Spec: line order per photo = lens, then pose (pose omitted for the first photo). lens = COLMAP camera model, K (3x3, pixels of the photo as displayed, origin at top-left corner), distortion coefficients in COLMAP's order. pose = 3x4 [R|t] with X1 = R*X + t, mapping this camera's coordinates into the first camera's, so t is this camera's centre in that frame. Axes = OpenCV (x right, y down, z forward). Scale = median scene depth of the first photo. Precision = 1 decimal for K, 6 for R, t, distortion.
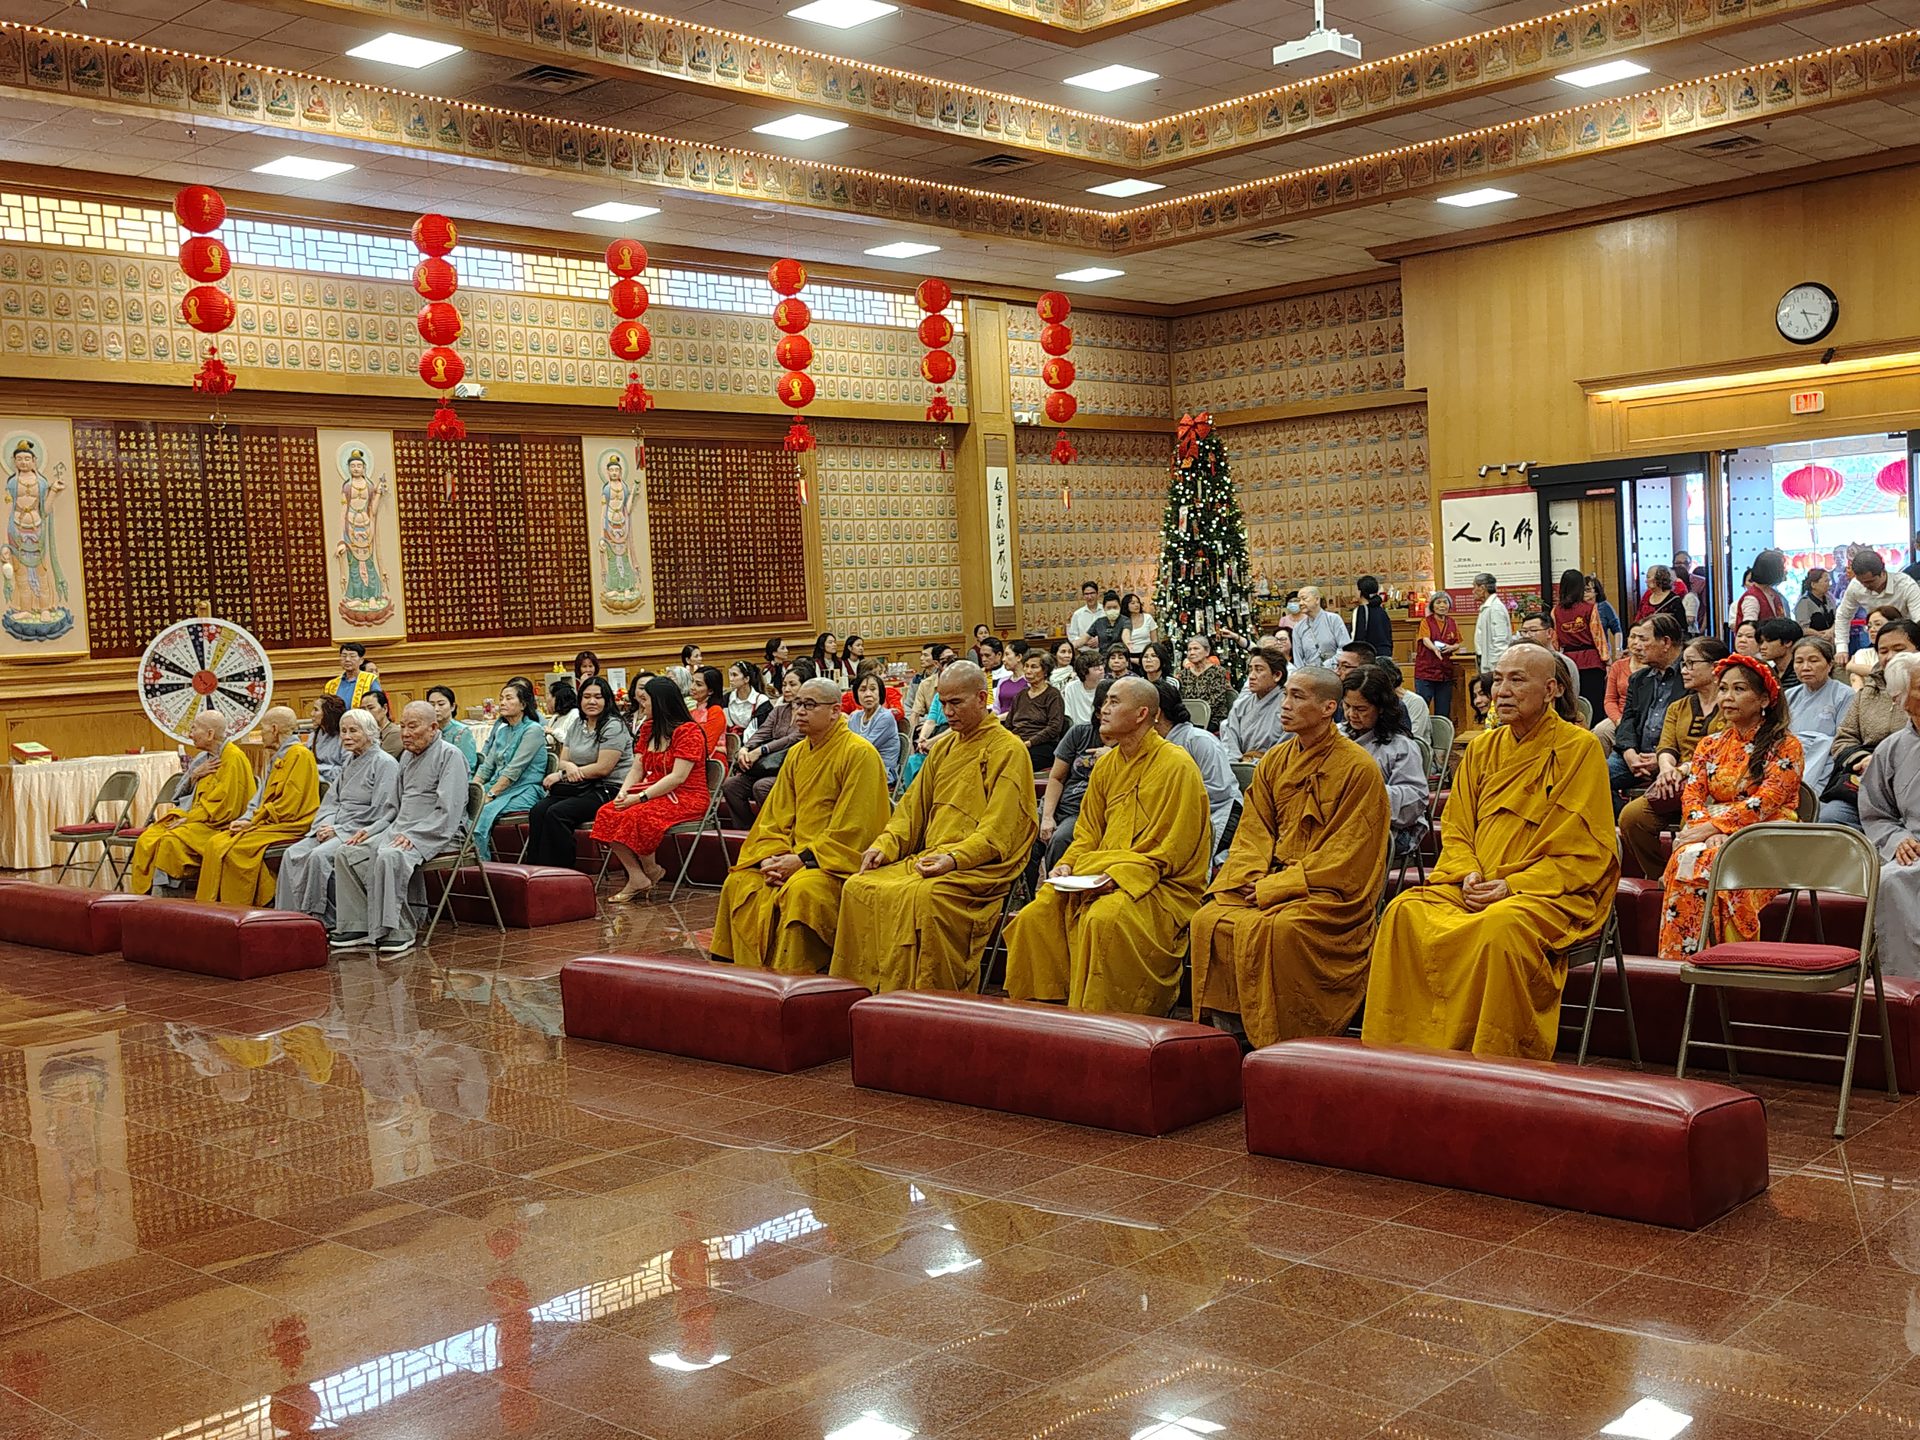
lens RADIAL K [[1962.1, 0, 957.5], [0, 1962.1, 720.4], [0, 0, 1]] dist [0.052415, 0.000000]
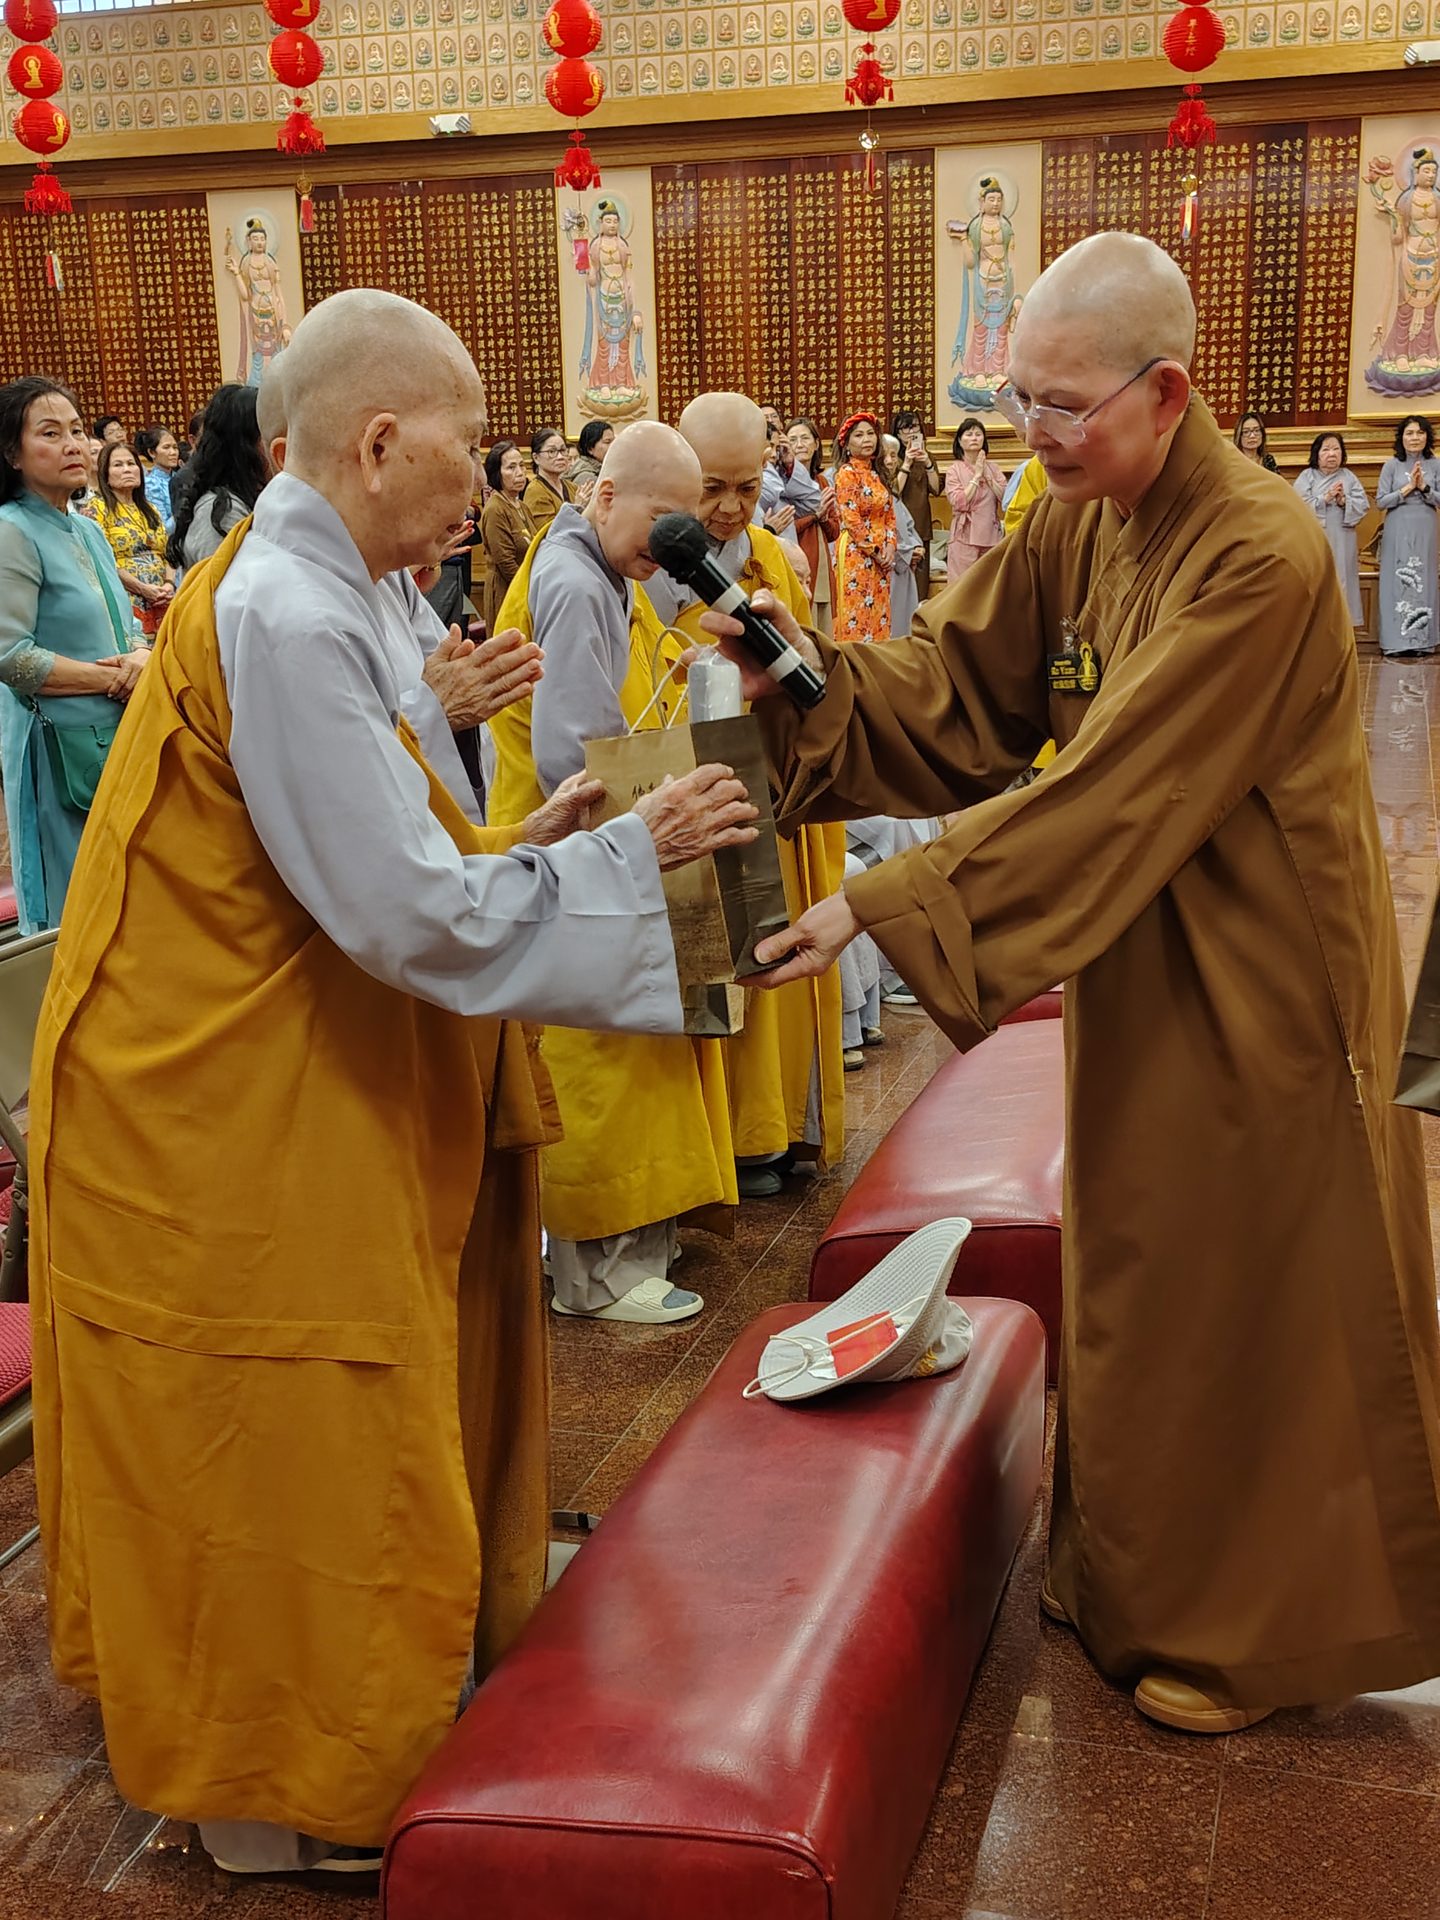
lens RADIAL K [[2225.9, 0, 714.2], [0, 2225.9, 973.6], [0, 0, 1]] dist [0.062594, 0.000000]
pose [[0.459391, 0.246225, -0.853424, 0.604739], [-0.049487, 0.966413, 0.252185, -0.063992], [0.886854, -0.073618, 0.456147, 0.598557]]
